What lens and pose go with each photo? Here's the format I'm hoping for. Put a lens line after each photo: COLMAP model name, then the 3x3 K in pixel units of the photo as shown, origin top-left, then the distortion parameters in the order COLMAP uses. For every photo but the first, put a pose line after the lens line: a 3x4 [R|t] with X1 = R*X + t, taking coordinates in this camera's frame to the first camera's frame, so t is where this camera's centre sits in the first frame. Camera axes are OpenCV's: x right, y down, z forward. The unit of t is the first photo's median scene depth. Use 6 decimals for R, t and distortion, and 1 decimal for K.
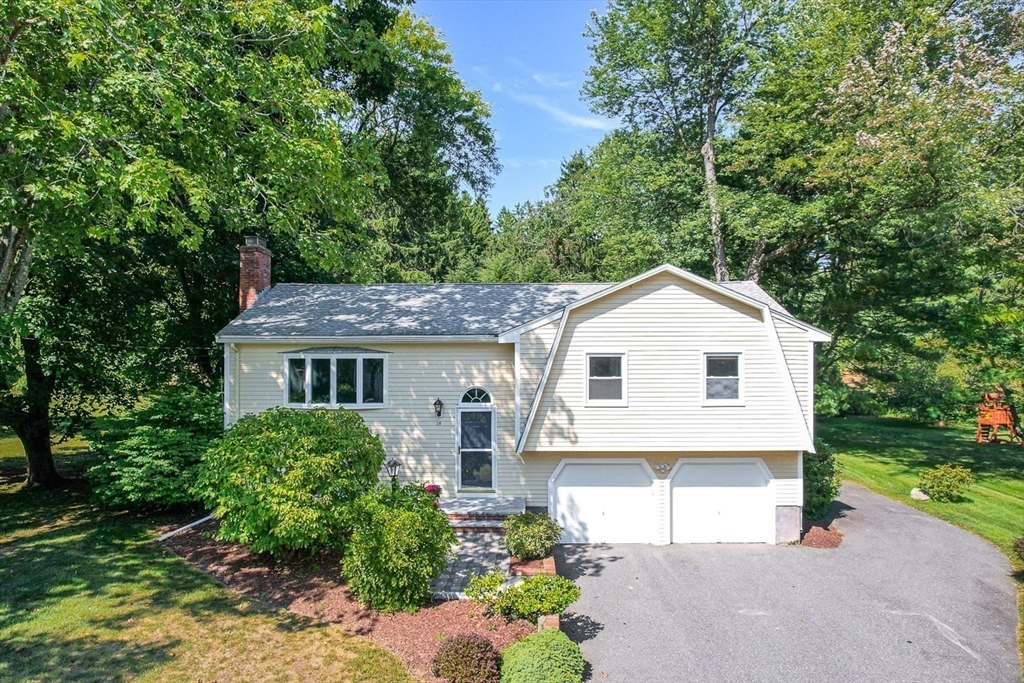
lens RADIAL K [[645.6, 0, 523.4], [0, 645.6, 343.1], [0, 0, 1]] dist [-0.065956, 0.026365]
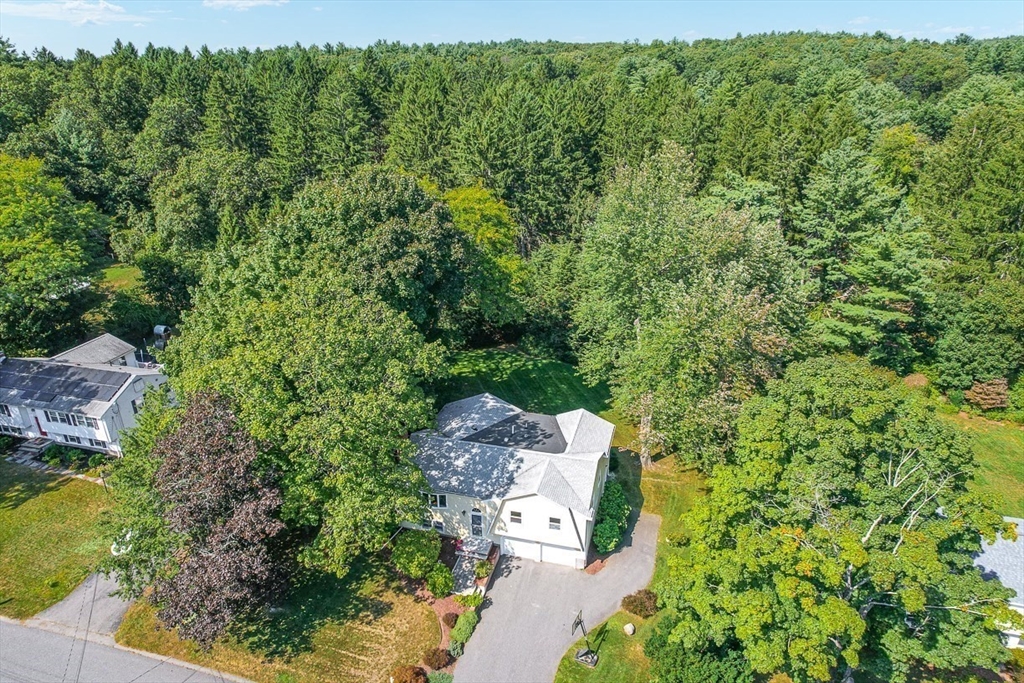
lens RADIAL K [[661.9, 0, 512.0], [0, 661.9, 341.5], [0, 0, 1]] dist [-0.064098, 0.087823]
pose [[0.968428, 0.102529, -0.227234, 0.716807], [-0.005381, 0.919895, 0.392128, -1.882460], [0.249236, -0.378525, 0.891403, -1.406095]]
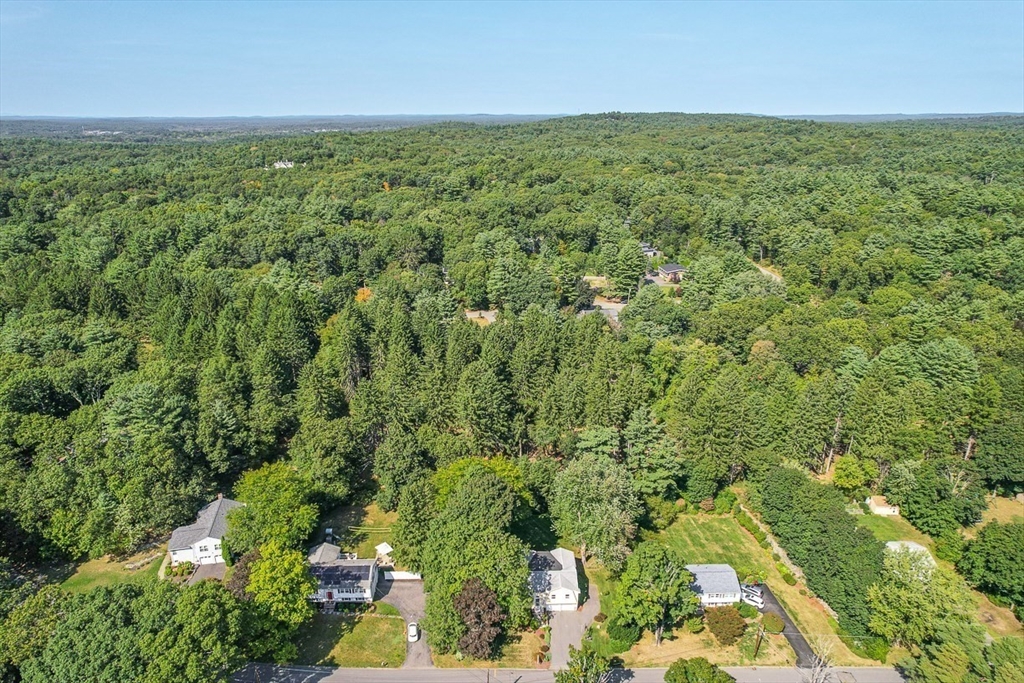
lens RADIAL K [[661.9, 0, 512.0], [0, 661.9, 341.5], [0, 0, 1]] dist [-0.064098, 0.087823]
pose [[0.999472, -0.009811, 0.030985, -0.650809], [-0.001149, 0.942093, 0.335351, -5.978684], [-0.032481, -0.335209, 0.941584, -5.962511]]
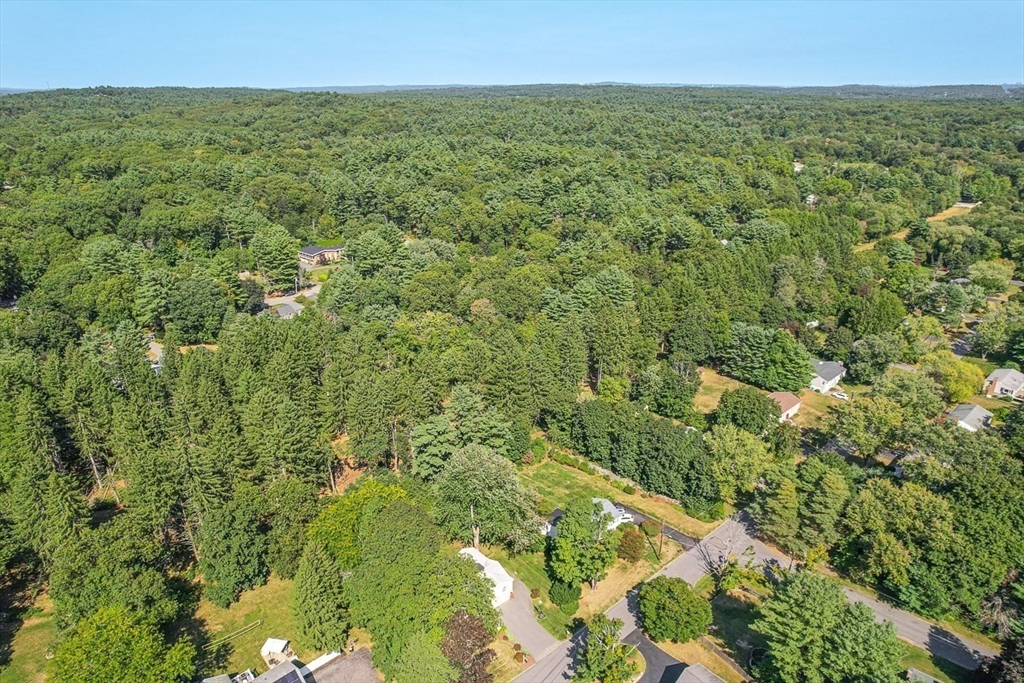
lens RADIAL K [[661.9, 0, 512.0], [0, 661.9, 341.5], [0, 0, 1]] dist [-0.064098, 0.087823]
pose [[0.741667, -0.249516, 0.622634, -4.043711], [0.002153, 0.929120, 0.369773, -5.969550], [-0.670765, -0.272908, 0.689634, -3.976375]]
